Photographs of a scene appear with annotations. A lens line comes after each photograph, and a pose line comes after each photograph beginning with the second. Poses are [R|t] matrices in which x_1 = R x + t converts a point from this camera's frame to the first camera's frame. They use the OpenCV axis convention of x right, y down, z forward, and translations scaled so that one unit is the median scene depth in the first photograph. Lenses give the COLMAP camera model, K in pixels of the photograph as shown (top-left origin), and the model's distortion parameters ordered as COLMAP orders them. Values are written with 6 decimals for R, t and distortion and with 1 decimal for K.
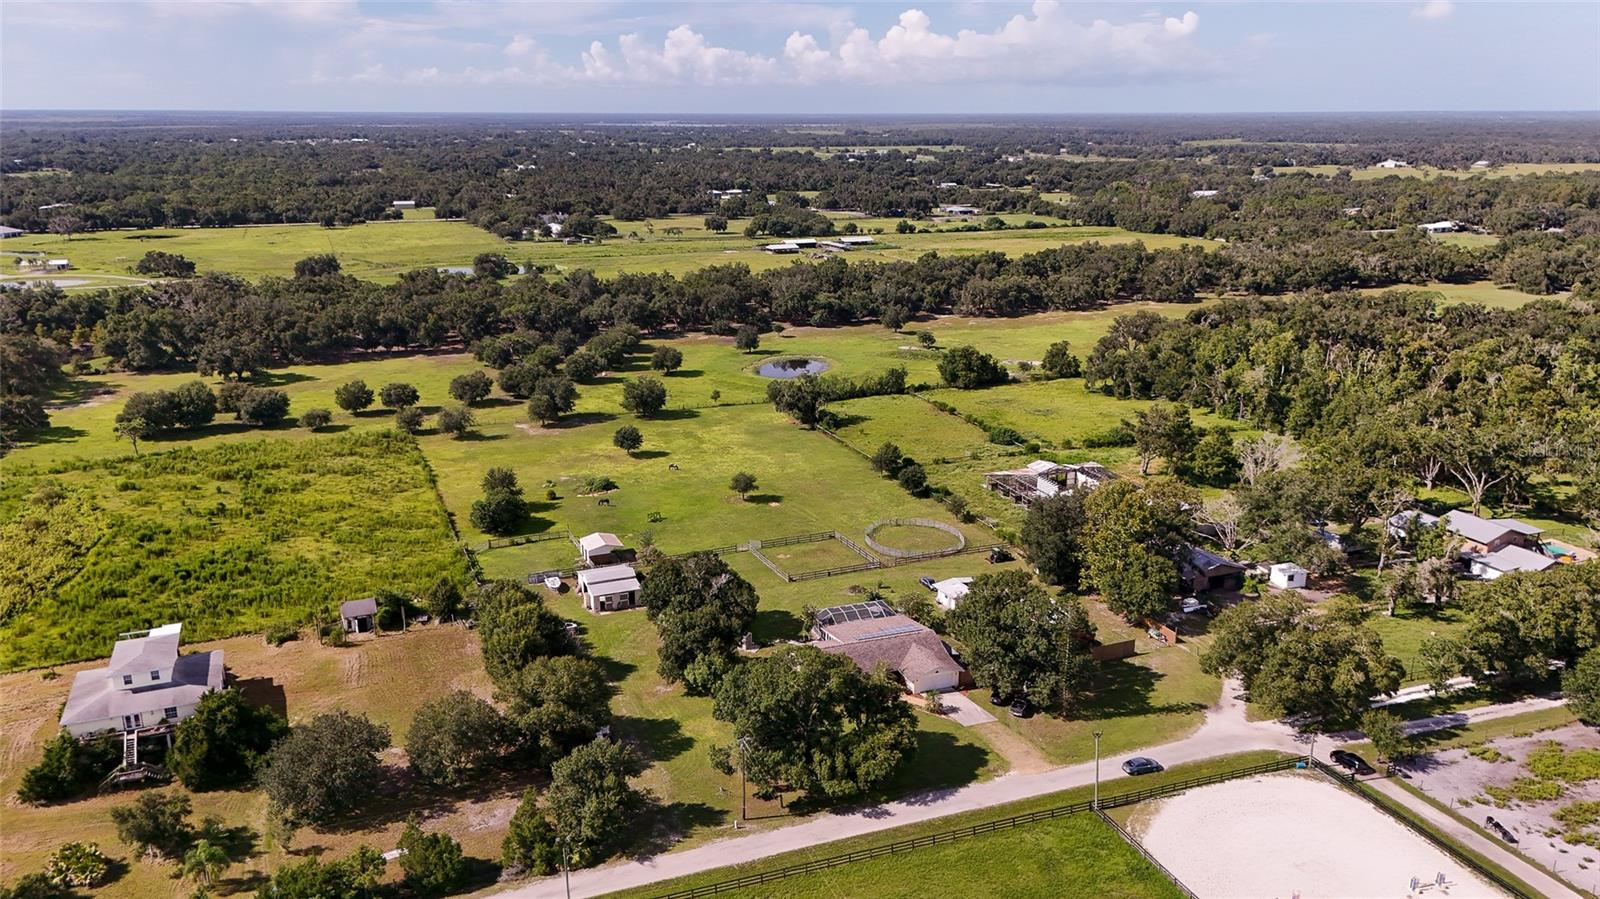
lens RADIAL K [[1195.4, 0, 802.8], [0, 1195.4, 448.8], [0, 0, 1]] dist [0.072989, -0.072775]
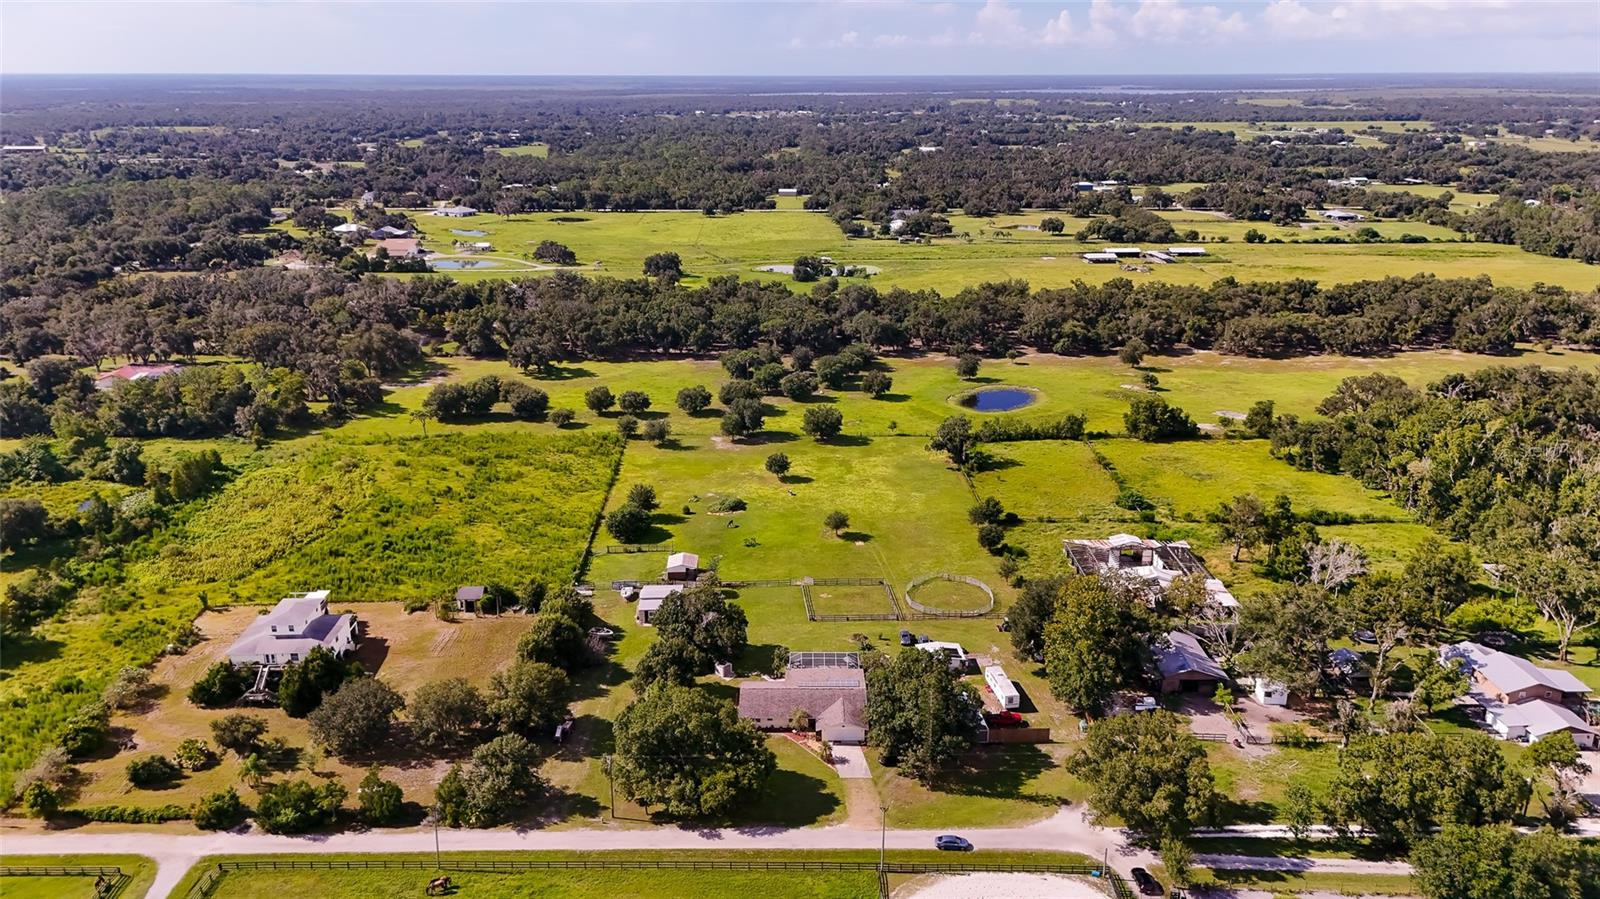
lens RADIAL K [[1195.4, 0, 802.8], [0, 1195.4, 448.8], [0, 0, 1]] dist [0.072989, -0.072775]
pose [[0.934310, 0.105612, -0.340456, 0.298885], [-0.095344, 0.994344, 0.046802, -0.089439], [0.343473, -0.011267, 0.939095, -0.070865]]
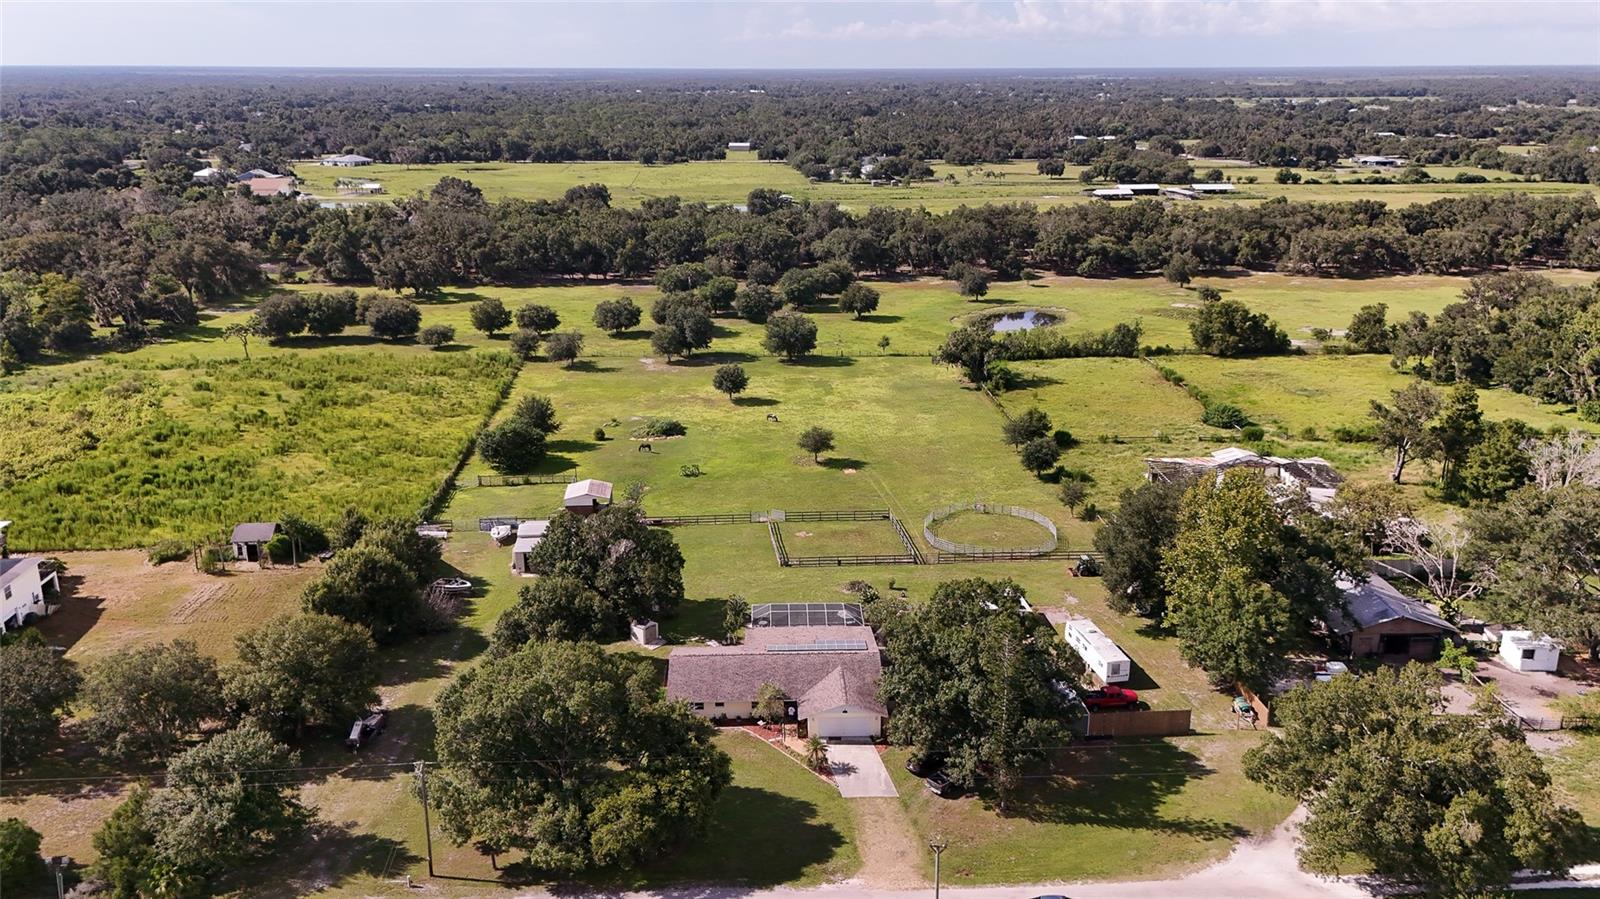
lens RADIAL K [[1289.2, 0, 804.0], [0, 1289.2, 454.1], [0, 0, 1]] dist [0.069011, -0.066545]
pose [[0.946841, 0.091919, -0.308290, 0.204733], [-0.087047, 0.995766, 0.029550, 0.013500], [0.309701, -0.001143, 0.950833, 0.196656]]
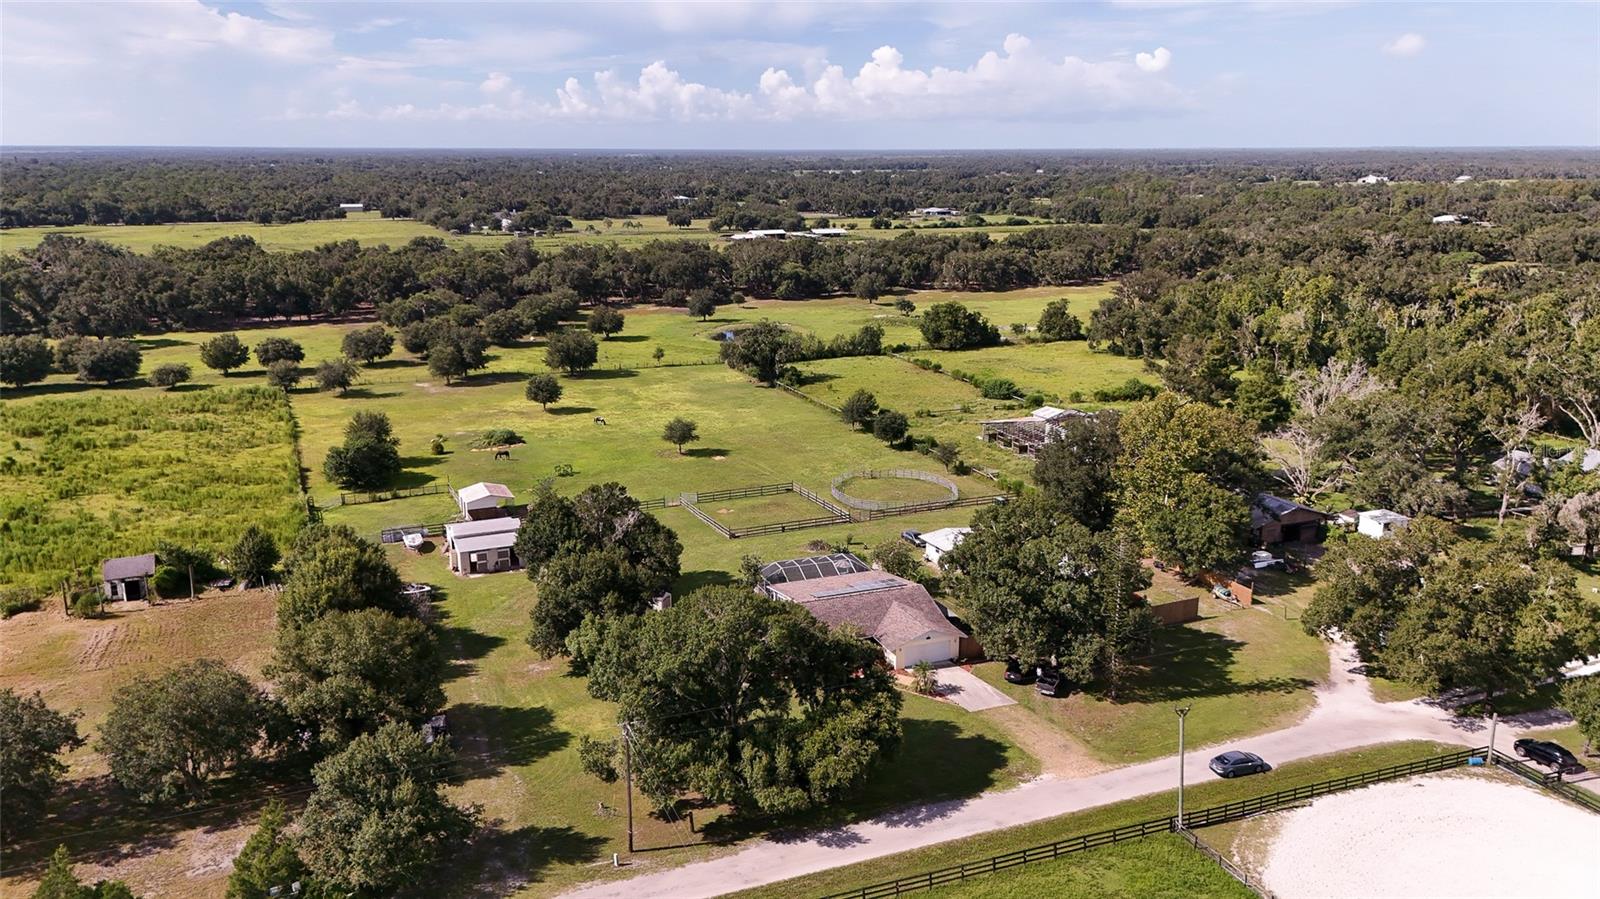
lens RADIAL K [[1195.4, 0, 802.8], [0, 1195.4, 448.8], [0, 0, 1]] dist [0.072989, -0.072775]
pose [[0.999803, -0.004962, 0.019221, 0.017192], [0.005527, 0.999551, -0.029443, 0.064526], [-0.019066, 0.029543, 0.999382, 0.200323]]
